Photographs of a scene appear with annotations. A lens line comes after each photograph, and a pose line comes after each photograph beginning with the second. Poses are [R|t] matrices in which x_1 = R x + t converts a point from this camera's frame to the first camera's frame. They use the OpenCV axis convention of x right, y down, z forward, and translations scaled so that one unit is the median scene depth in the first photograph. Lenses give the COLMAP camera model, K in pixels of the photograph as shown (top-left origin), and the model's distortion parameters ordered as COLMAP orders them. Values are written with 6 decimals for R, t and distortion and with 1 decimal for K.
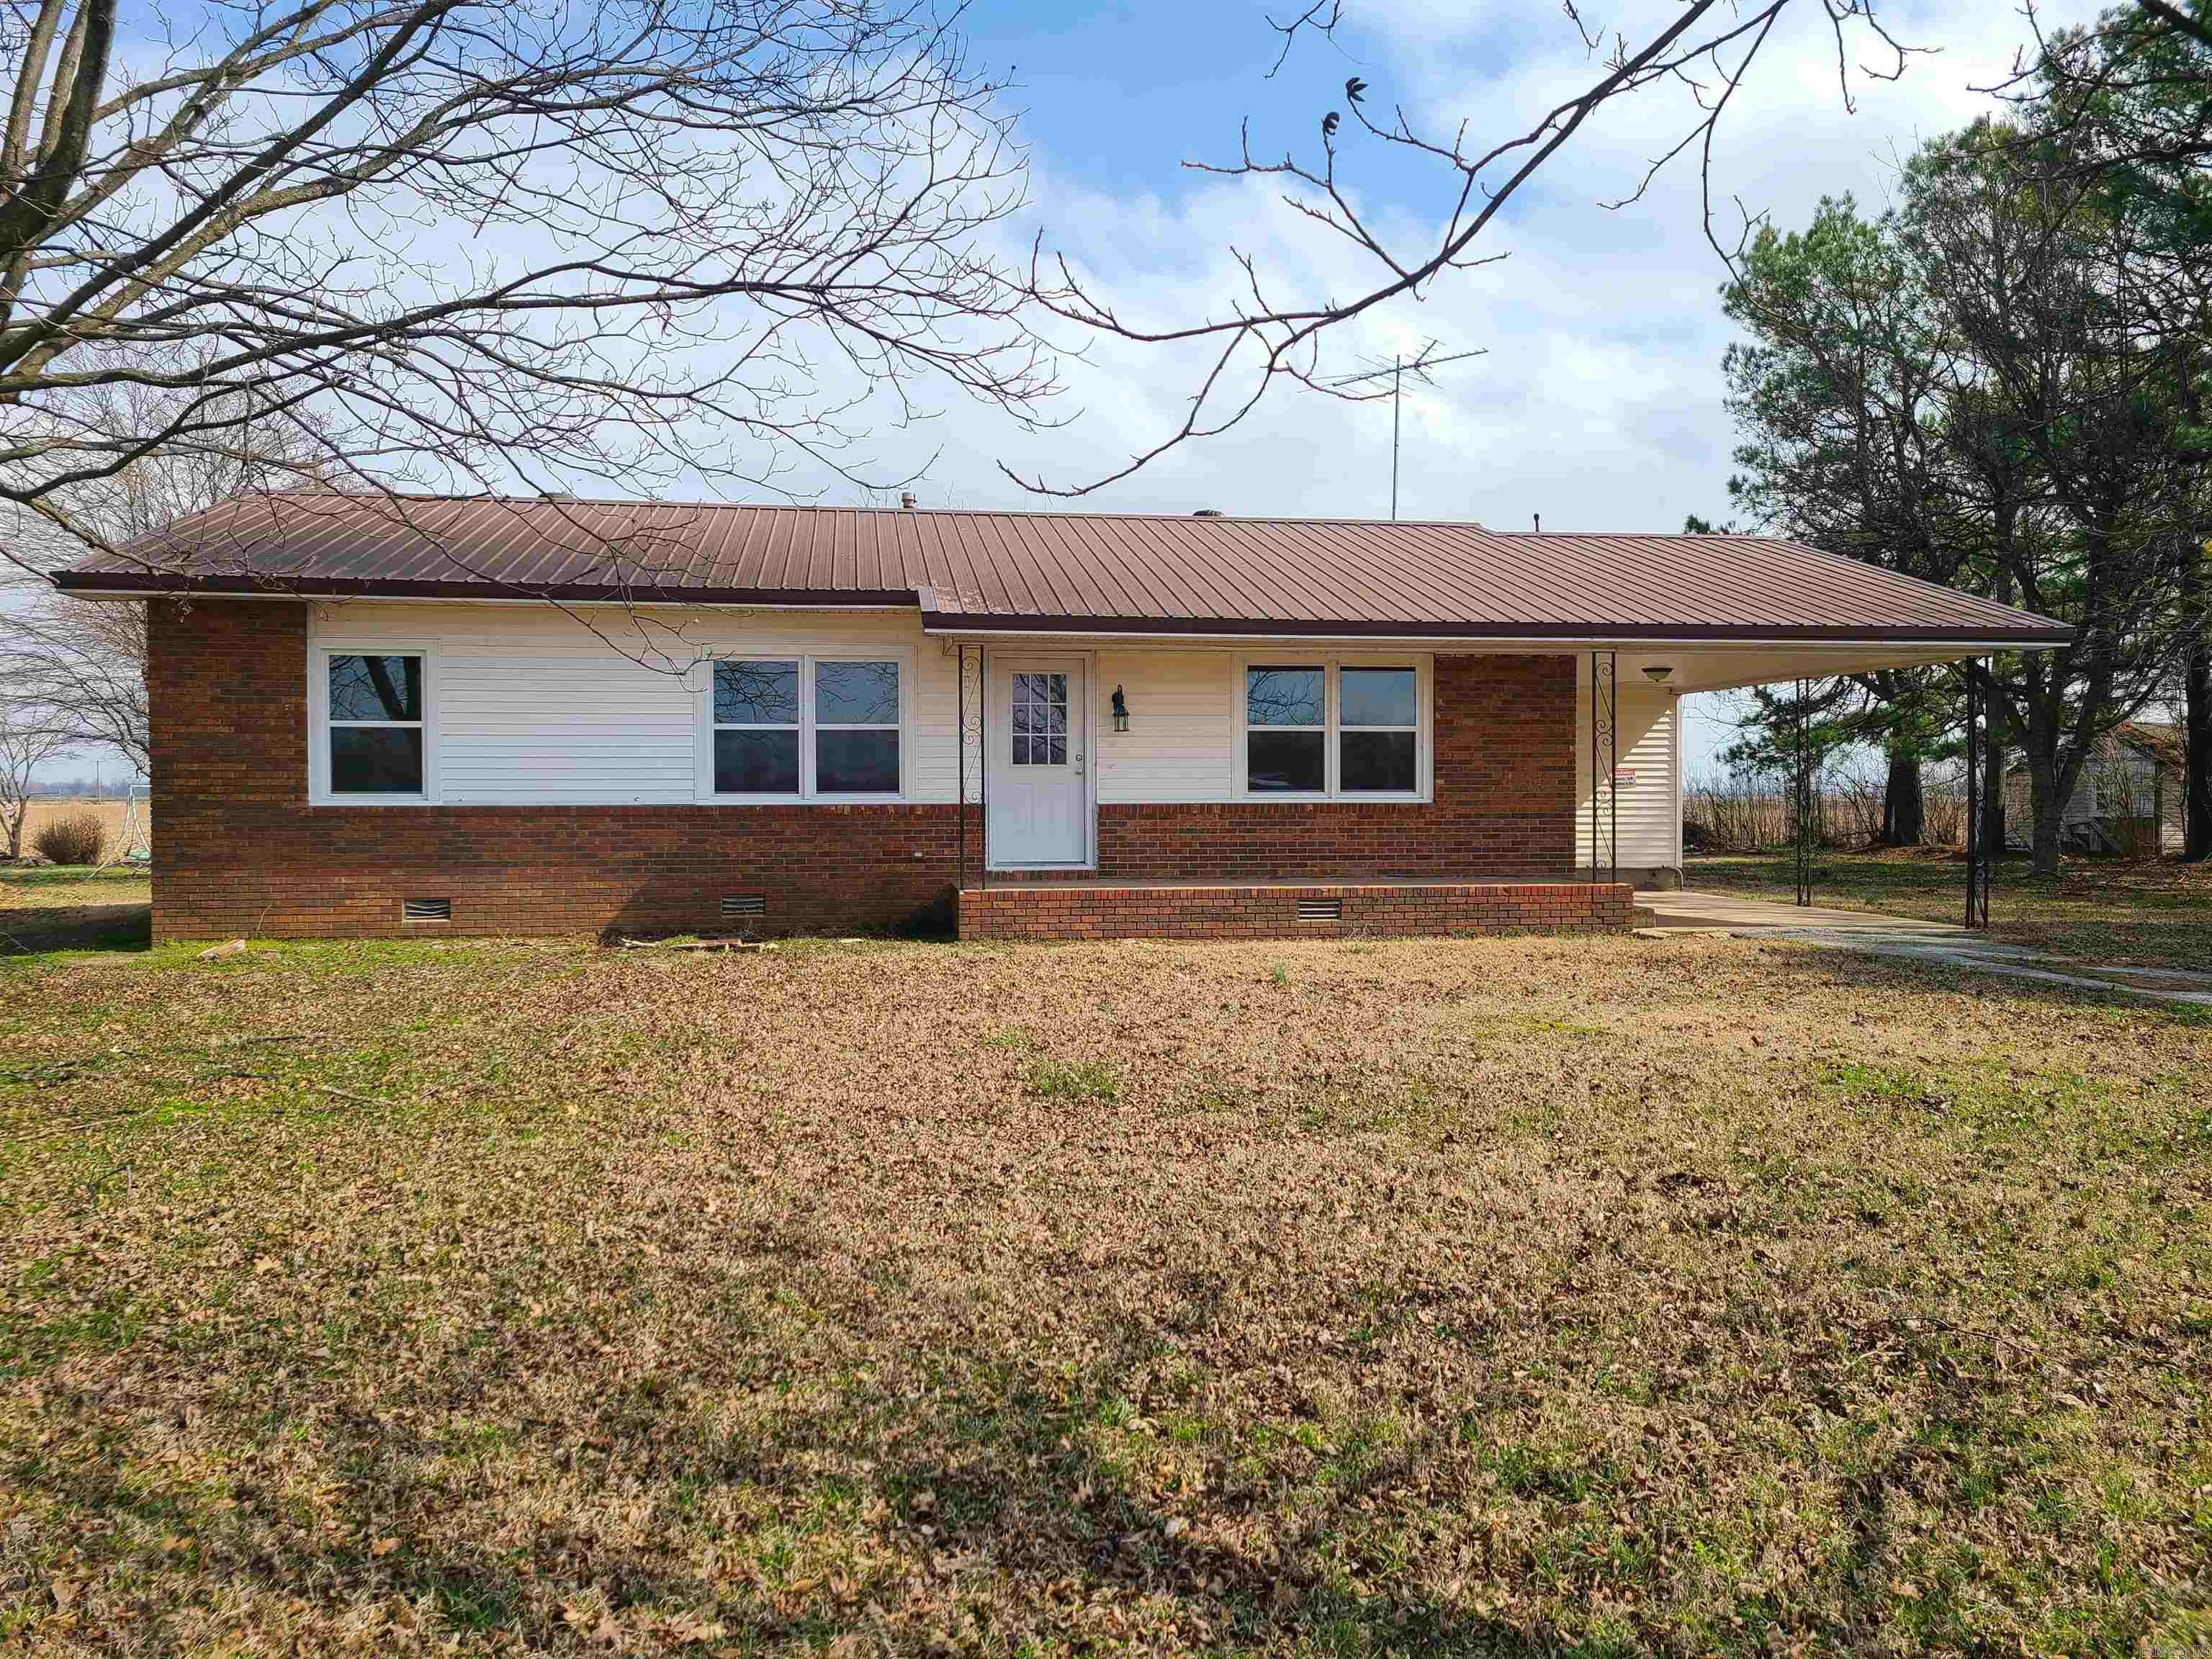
lens RADIAL K [[1650.2, 0, 1097.6], [0, 1650.2, 841.2], [0, 0, 1]] dist [0.061193, -0.034966]
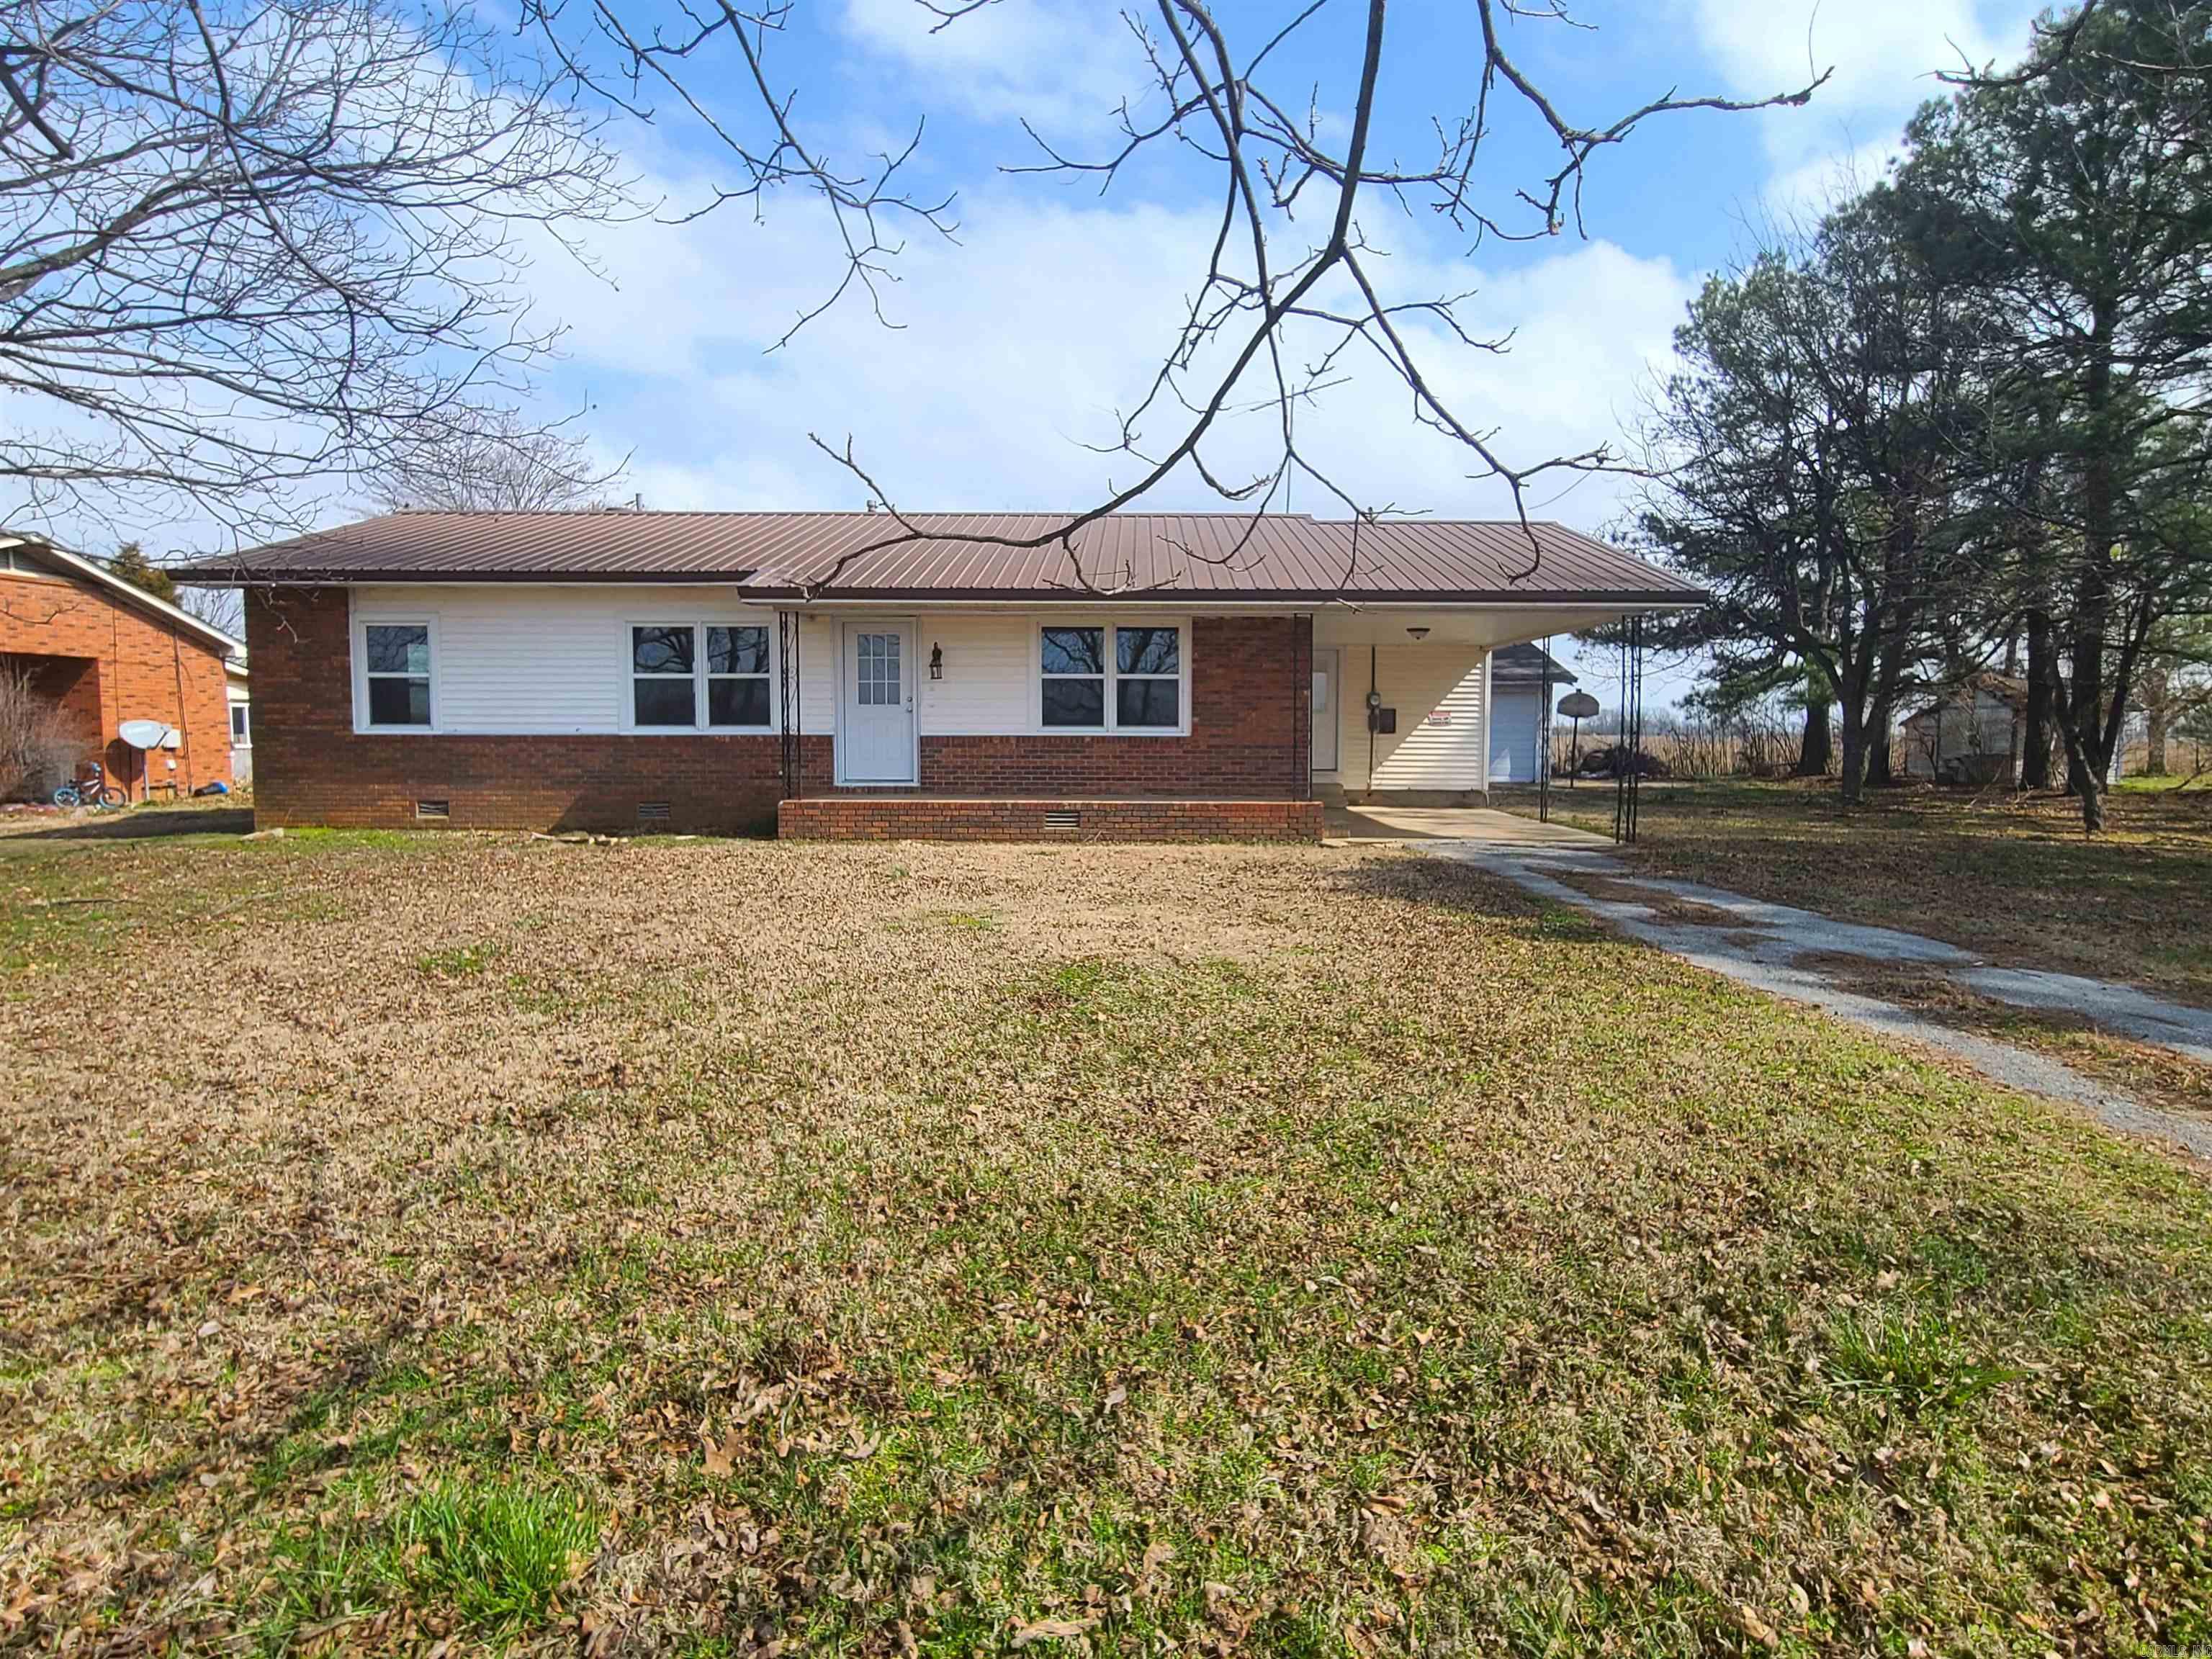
lens RADIAL K [[1184.1, 0, 1124.4], [0, 1184.1, 827.5], [0, 0, 1]] dist [-0.002697, 0.000307]
pose [[0.987940, 0.017557, -0.153841, 0.315540], [-0.009427, 0.998528, 0.053419, -0.001648], [0.154553, -0.051325, 0.986650, 0.109700]]
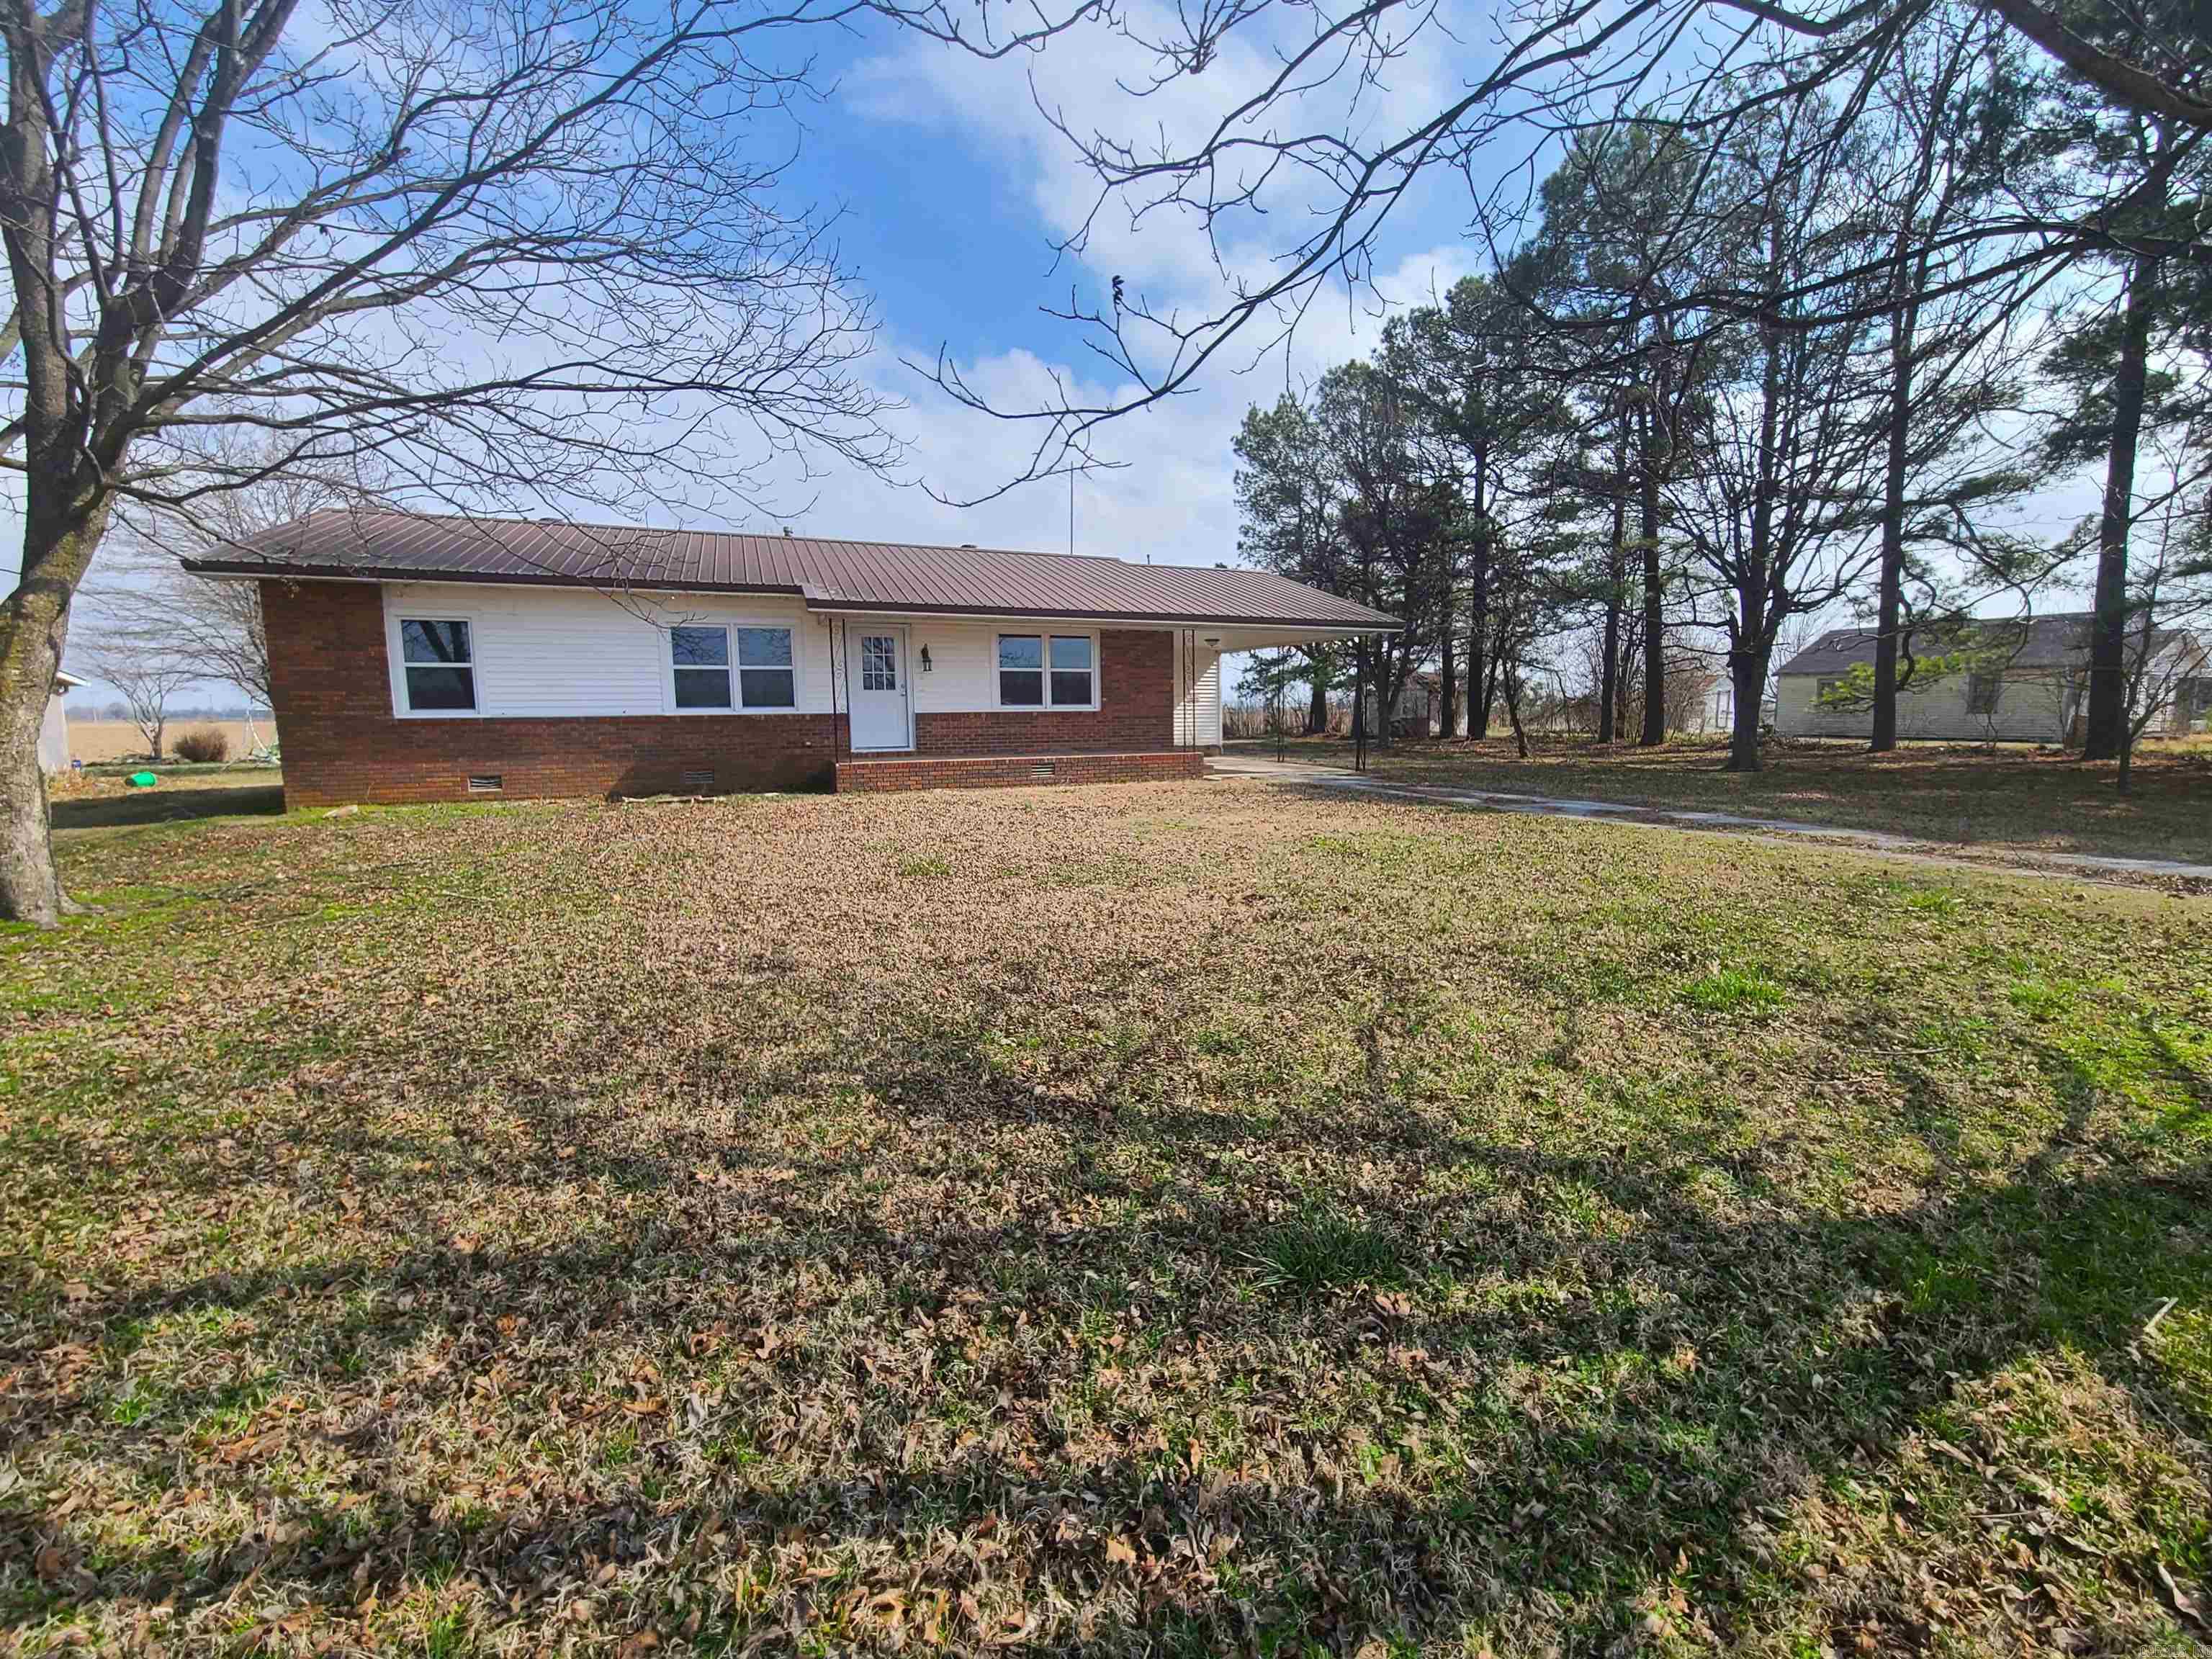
lens RADIAL K [[902.0, 0, 1136.4], [0, 902.0, 826.8], [0, 0, 1]] dist [0.001755, -0.002794]
pose [[0.966852, -0.039685, 0.252236, -0.019946], [0.014318, 0.994720, 0.101620, 0.004024], [-0.254937, -0.094640, 0.962315, 0.006803]]
